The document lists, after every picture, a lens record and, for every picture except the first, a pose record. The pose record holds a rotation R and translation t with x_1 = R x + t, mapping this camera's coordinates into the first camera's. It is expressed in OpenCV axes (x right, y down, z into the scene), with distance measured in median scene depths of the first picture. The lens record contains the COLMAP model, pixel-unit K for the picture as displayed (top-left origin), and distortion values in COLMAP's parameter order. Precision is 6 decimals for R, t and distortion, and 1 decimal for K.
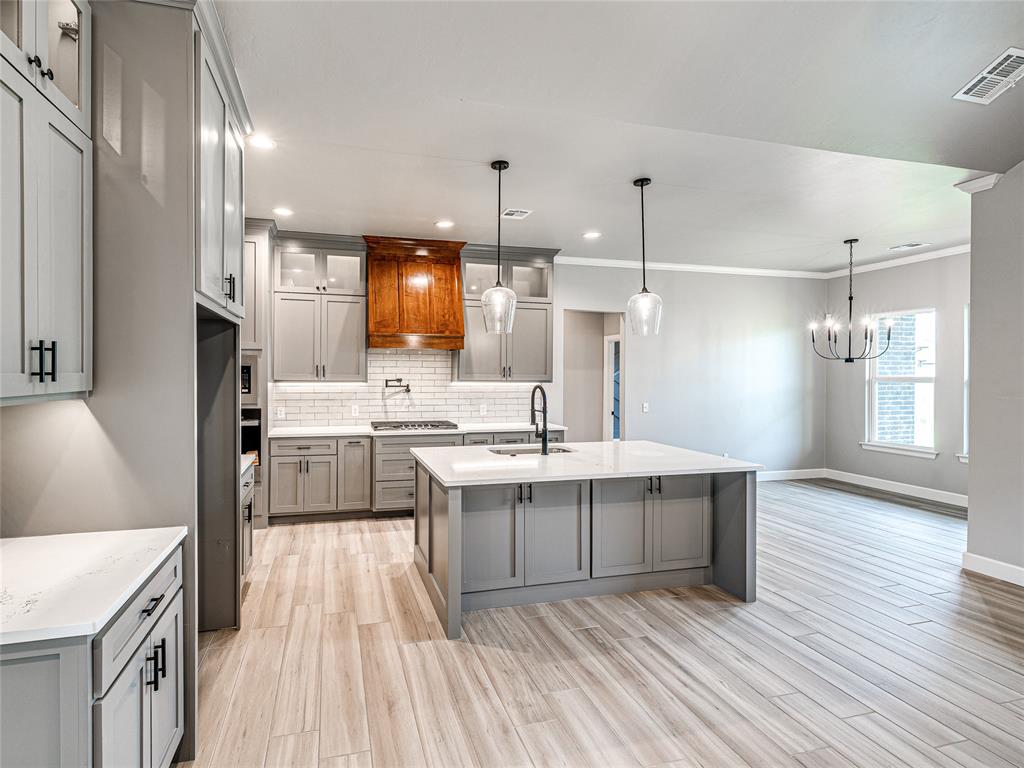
lens RADIAL K [[502.6, 0, 472.5], [0, 502.6, 376.4], [0, 0, 1]] dist [0.003513, -0.001840]
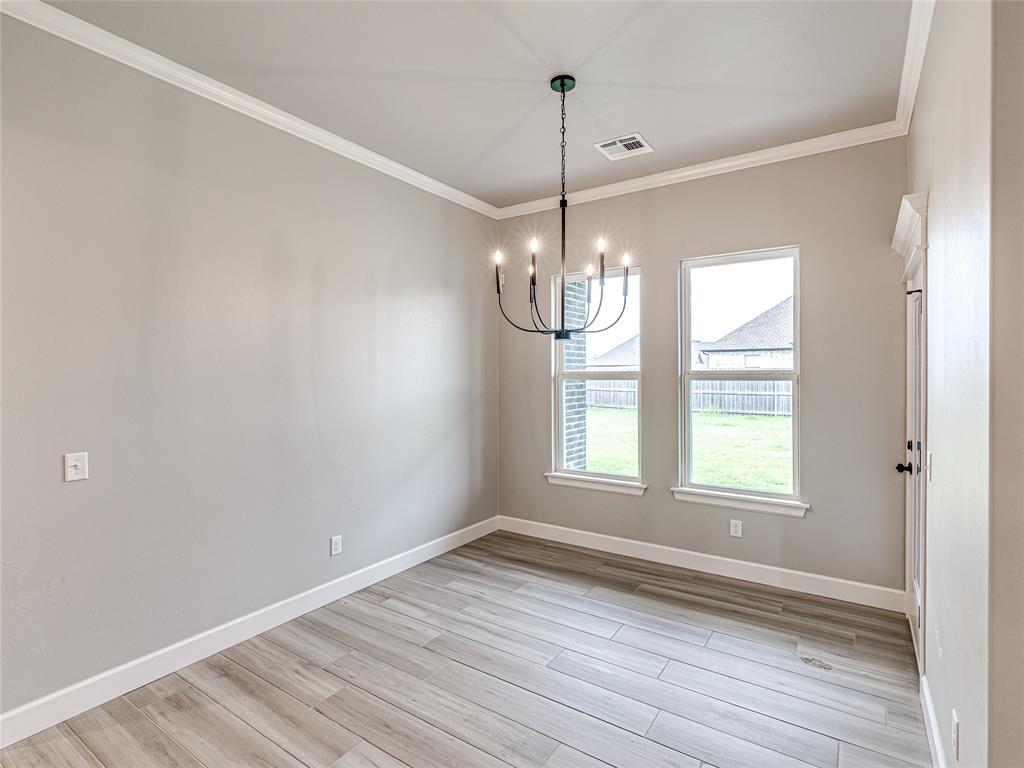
lens RADIAL K [[502.6, 0, 514.9], [0, 502.6, 377.5], [0, 0, 1]] dist [0.003513, -0.001840]
pose [[0.768149, -0.006948, 0.640233, 0.444938], [0.002054, 0.999963, 0.008388, 0.003903], [-0.640268, -0.005128, 0.768135, 0.716861]]
